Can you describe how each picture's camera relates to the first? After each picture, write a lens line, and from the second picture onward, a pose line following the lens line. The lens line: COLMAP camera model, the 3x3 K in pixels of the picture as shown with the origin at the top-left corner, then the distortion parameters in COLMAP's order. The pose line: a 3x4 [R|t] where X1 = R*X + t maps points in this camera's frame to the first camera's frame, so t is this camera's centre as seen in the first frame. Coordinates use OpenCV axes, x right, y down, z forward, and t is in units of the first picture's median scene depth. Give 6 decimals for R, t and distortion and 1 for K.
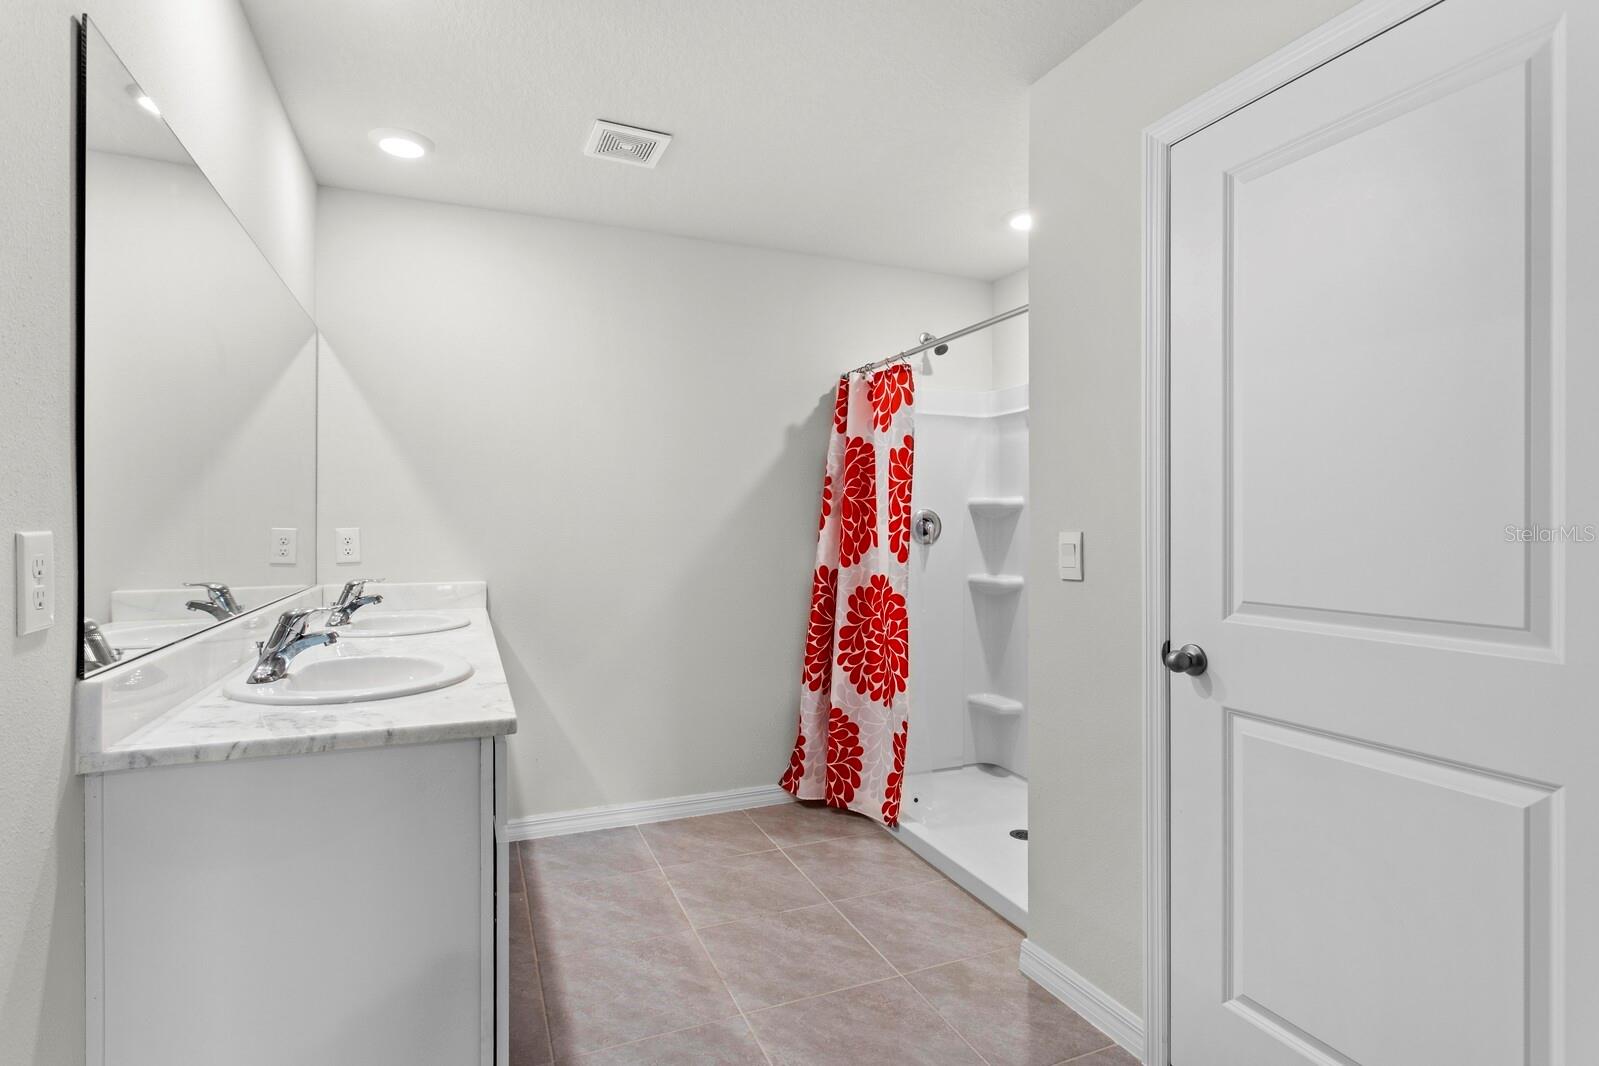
lens RADIAL K [[792.9, 0, 799.5], [0, 792.9, 533.0], [0, 0, 1]] dist [-0.004783, 0.001880]
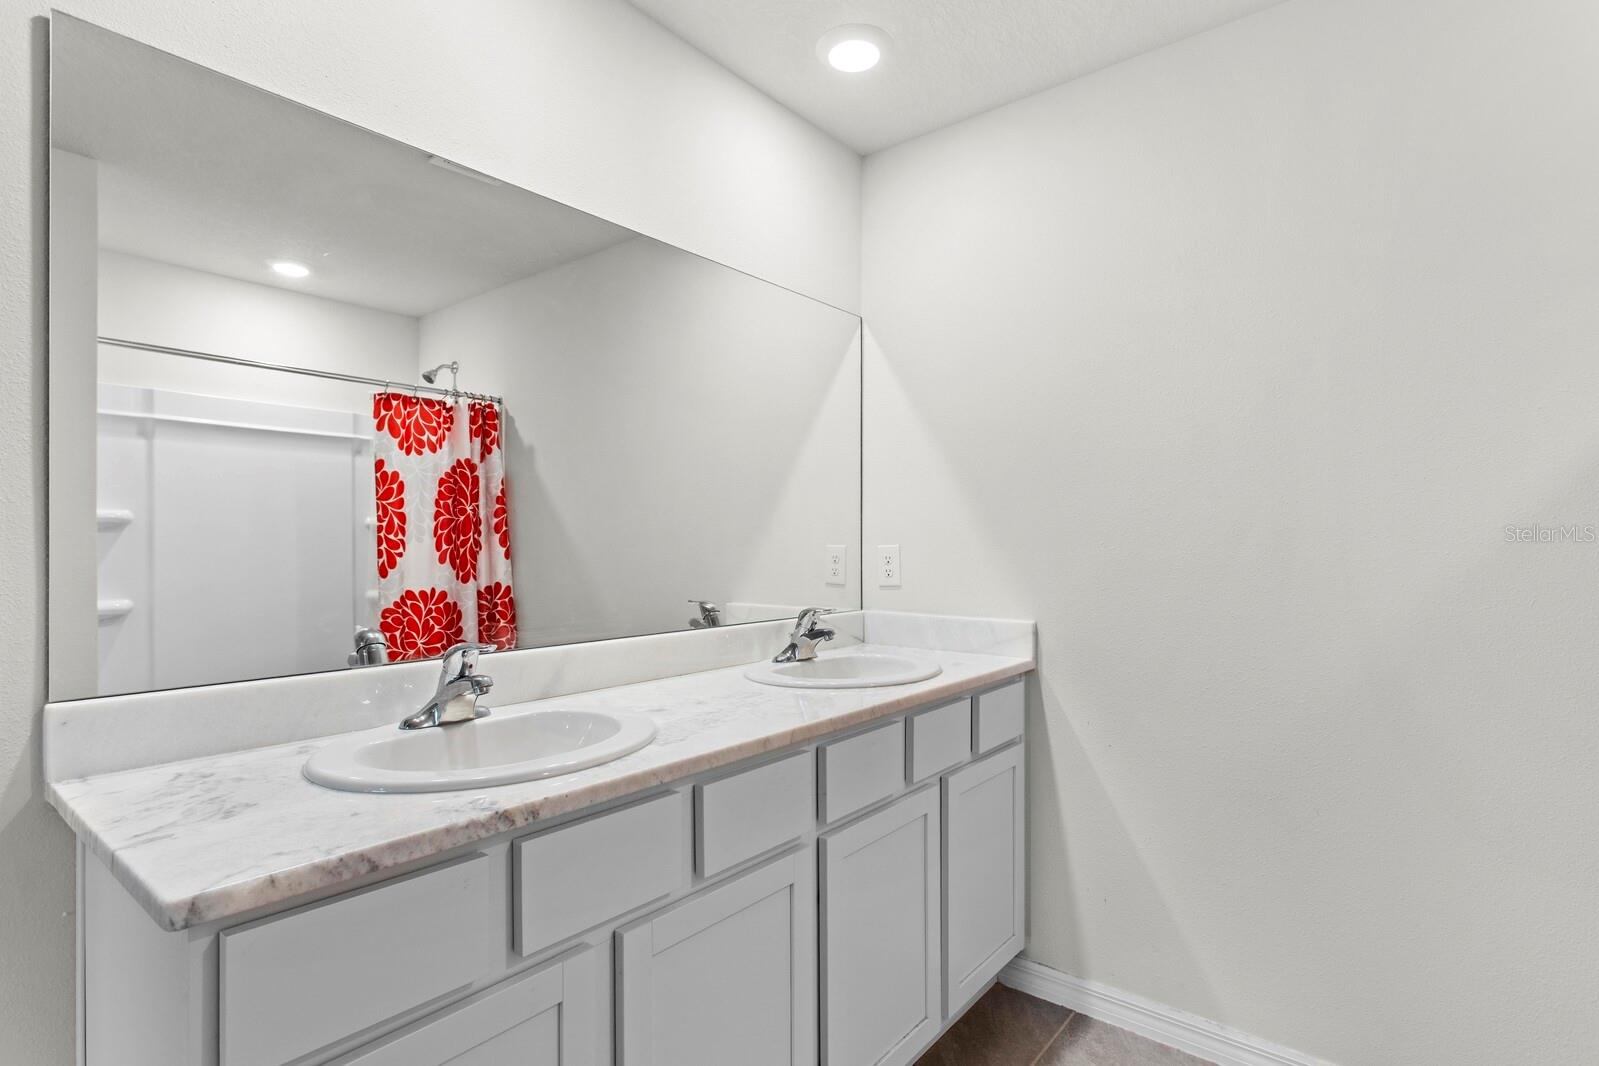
lens RADIAL K [[807.9, 0, 797.5], [0, 807.9, 546.1], [0, 0, 1]] dist [-0.005791, 0.001889]
pose [[0.465399, 0.002914, -0.885096, 0.145615], [-0.004229, 0.999990, 0.001069, -0.005621], [0.885091, 0.003245, 0.465407, 0.494447]]
